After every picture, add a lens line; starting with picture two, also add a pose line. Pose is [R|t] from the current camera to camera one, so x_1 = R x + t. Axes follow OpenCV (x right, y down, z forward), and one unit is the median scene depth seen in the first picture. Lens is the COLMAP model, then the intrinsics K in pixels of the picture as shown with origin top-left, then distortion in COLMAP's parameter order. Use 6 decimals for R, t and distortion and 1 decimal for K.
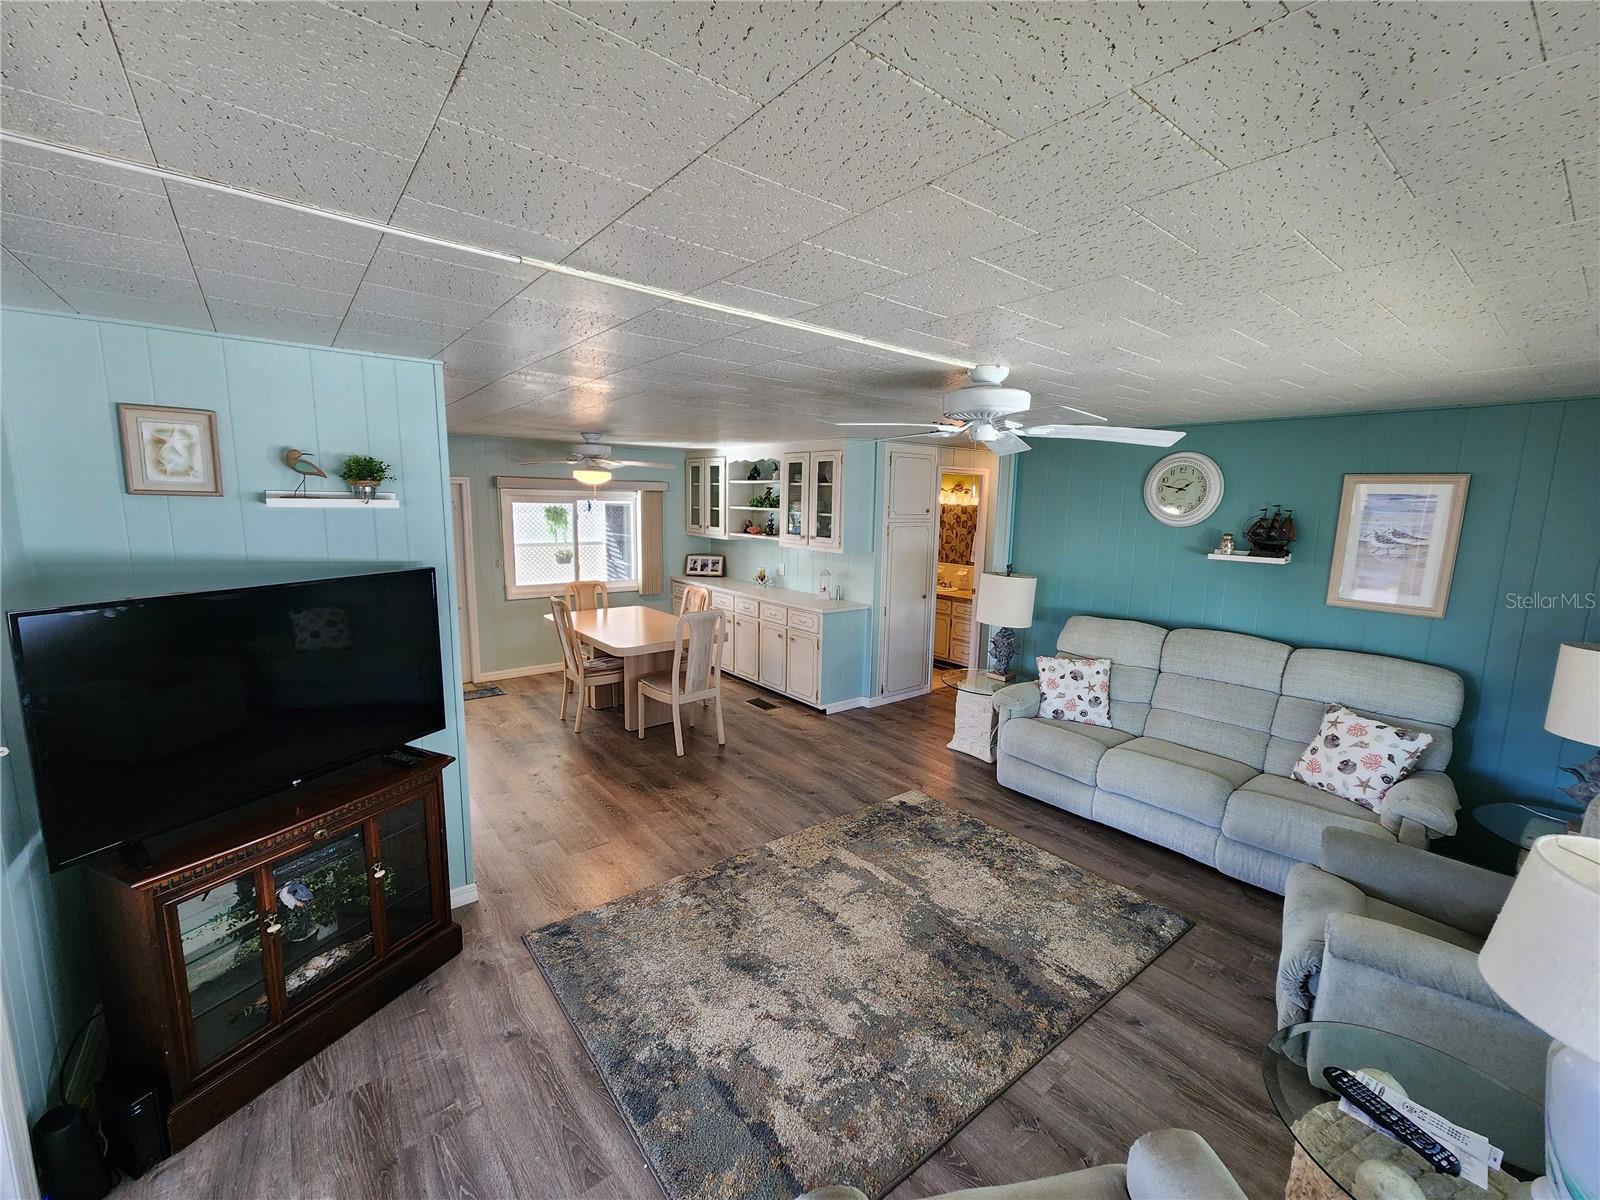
lens RADIAL K [[656.0, 0, 796.4], [0, 656.0, 600.5], [0, 0, 1]] dist [0.000131, 0.000156]
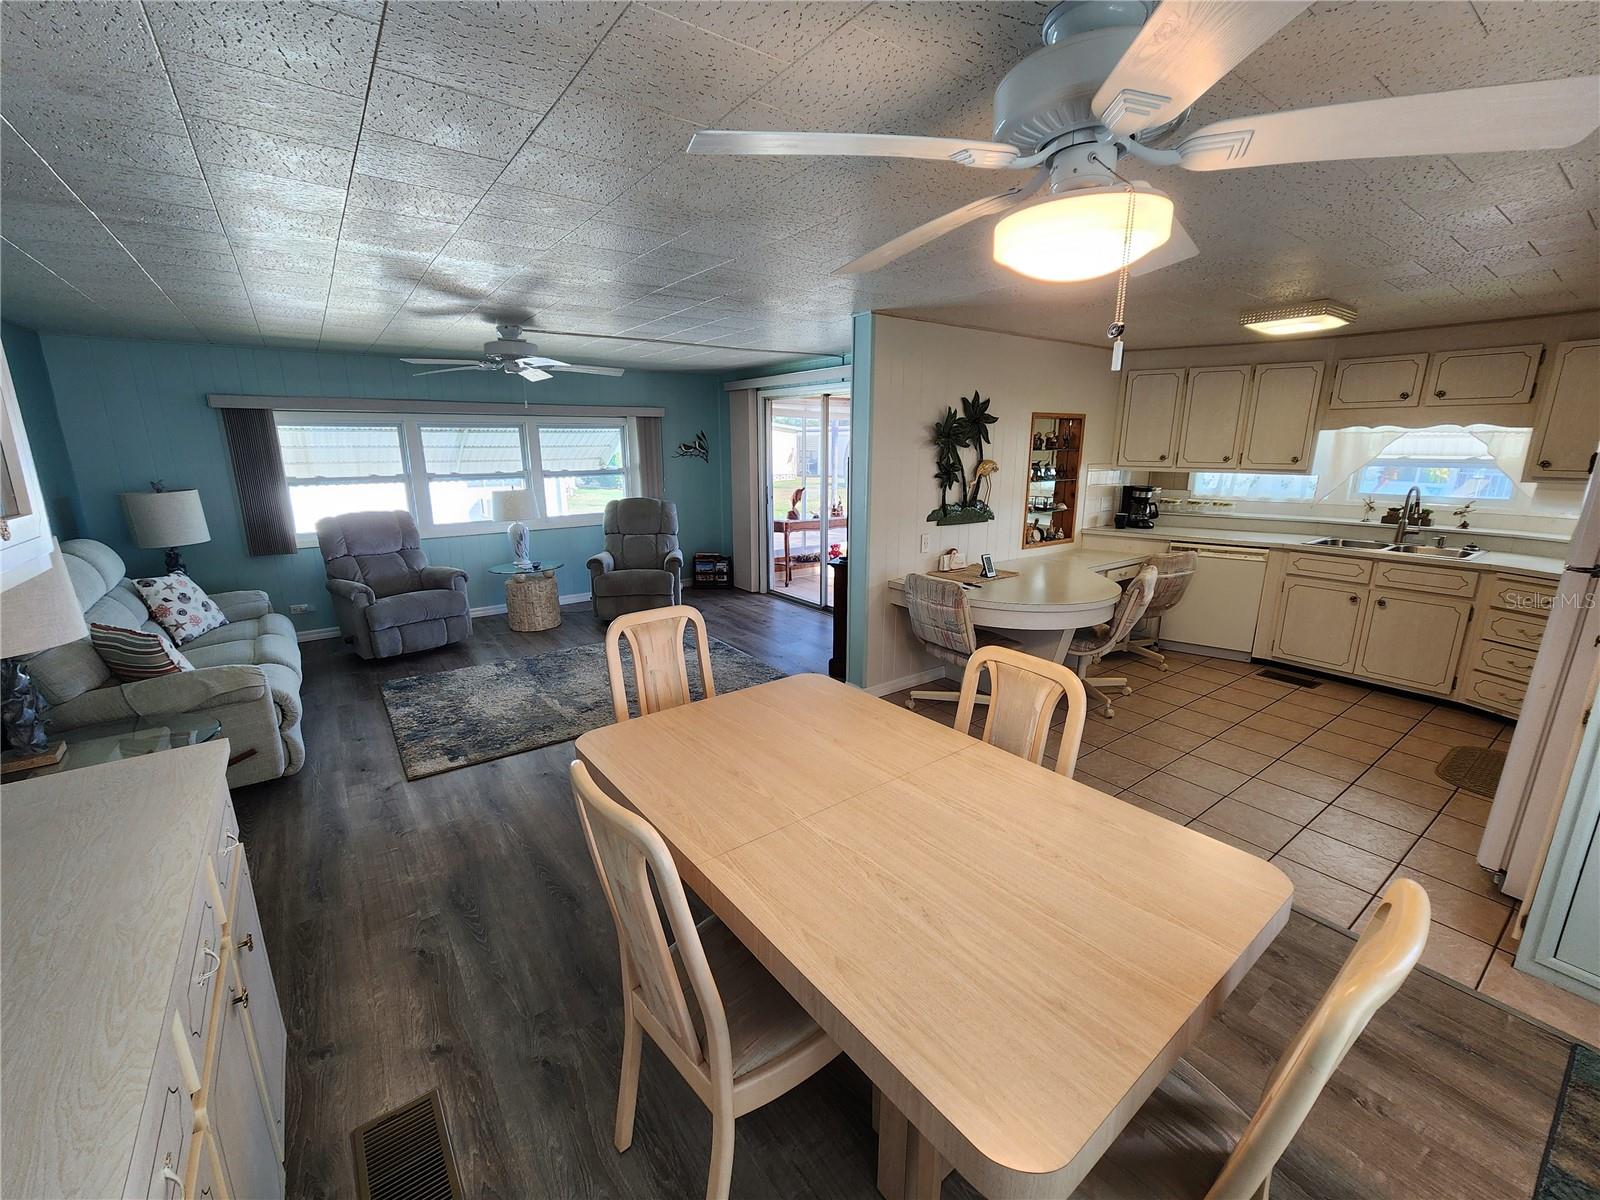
lens RADIAL K [[656.5, 0, 812.0], [0, 656.5, 597.9], [0, 0, 1]] dist [0.001740, 0.000134]
pose [[-0.999815, -0.018569, 0.004986, -0.415804], [-0.015297, 0.925340, 0.378830, -0.298203], [-0.011648, 0.378684, -0.925453, 2.287166]]
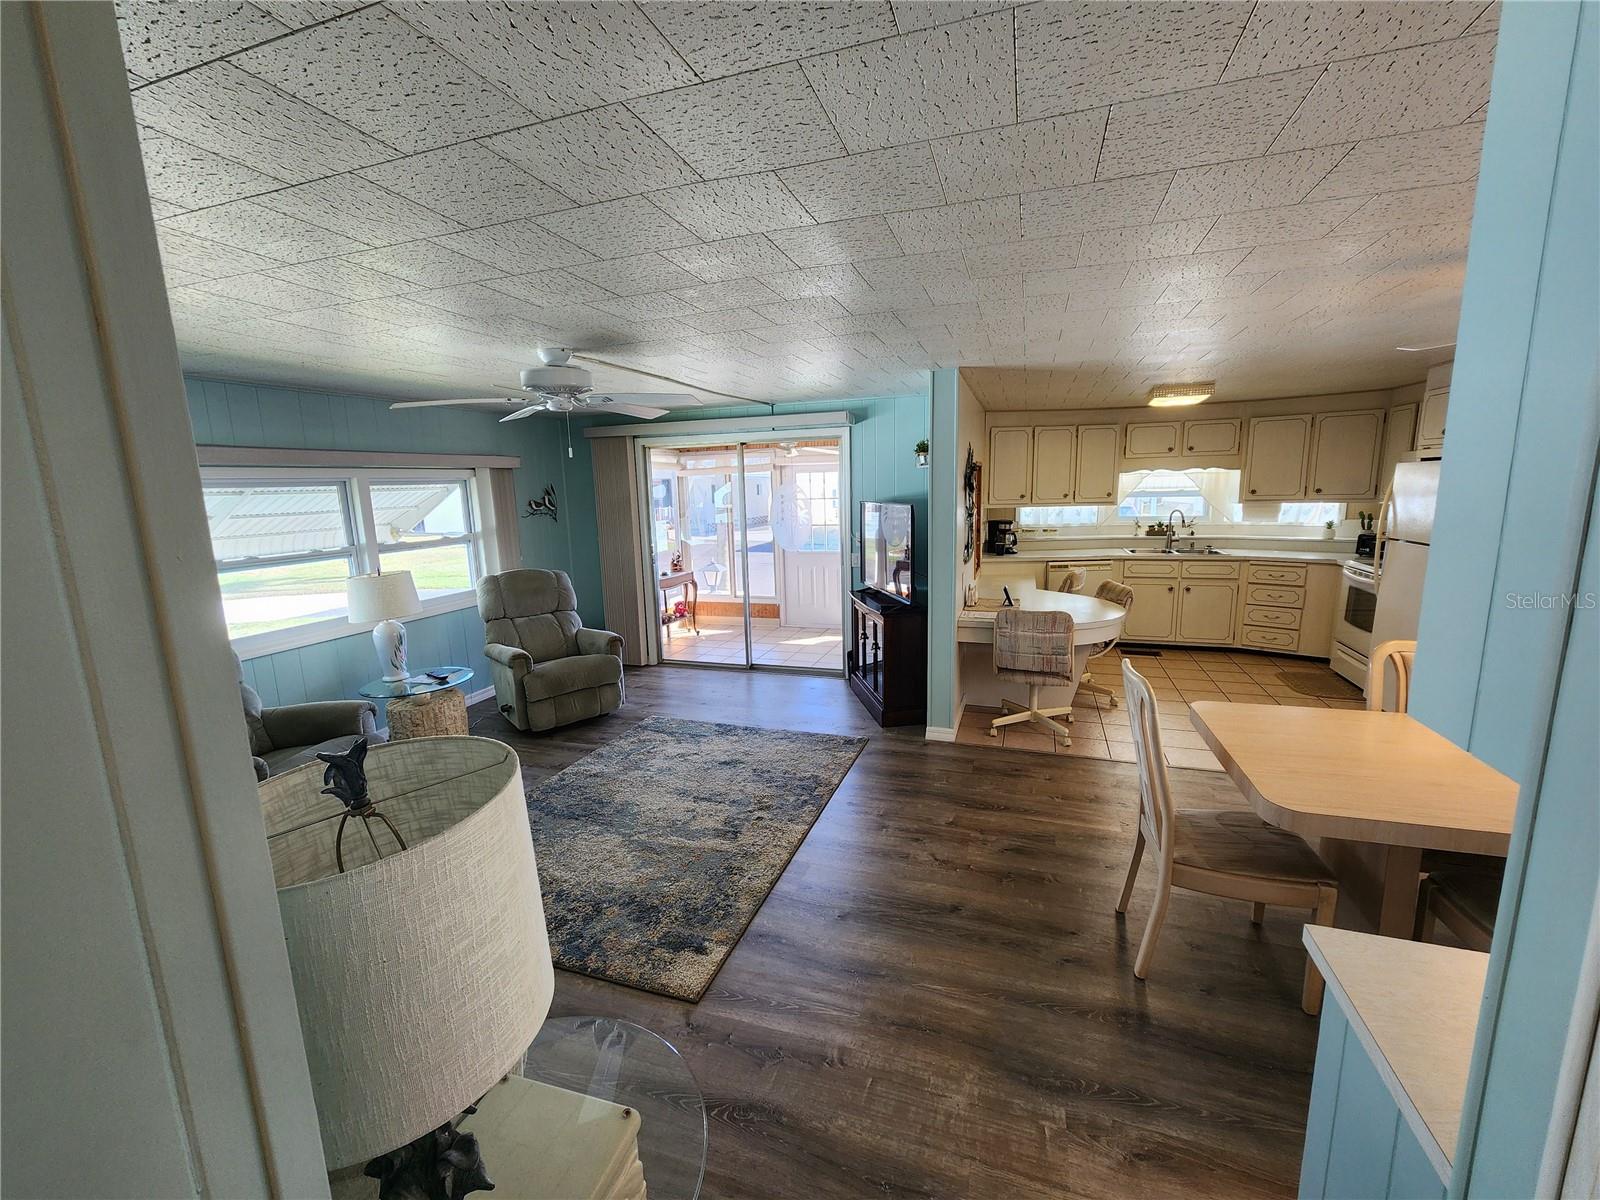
lens RADIAL K [[651.5, 0, 806.0], [0, 651.5, 599.0], [0, 0, 1]] dist [0.002651, 0.000877]
pose [[-0.831248, 0.101577, -0.546542, 0.501379], [-0.072703, 0.954855, 0.288038, -0.241491], [0.551126, 0.279167, -0.786337, 1.913344]]
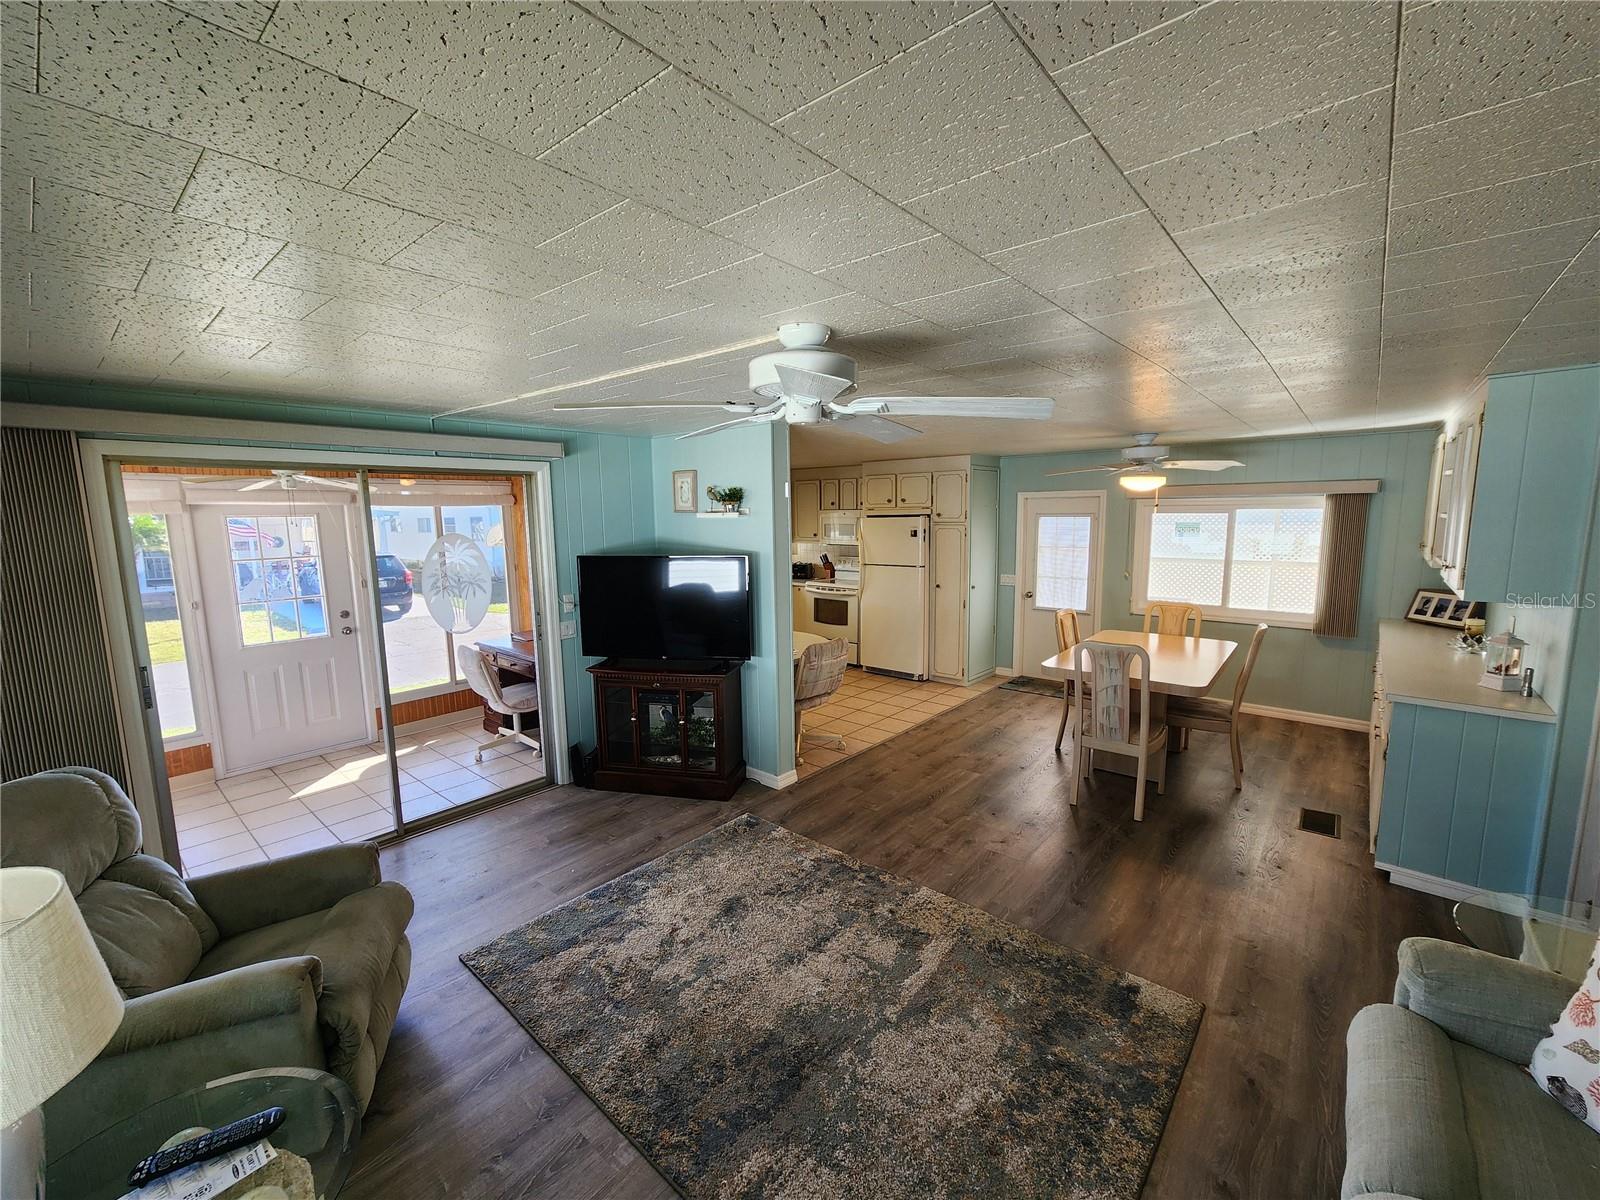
lens RADIAL K [[651.5, 0, 806.0], [0, 651.5, 599.0], [0, 0, 1]] dist [0.002651, 0.000877]
pose [[0.202751, 0.110418, -0.972985, 0.871907], [-0.134591, 0.987334, 0.084000, -0.084136], [0.969937, 0.113924, 0.215045, 0.705678]]
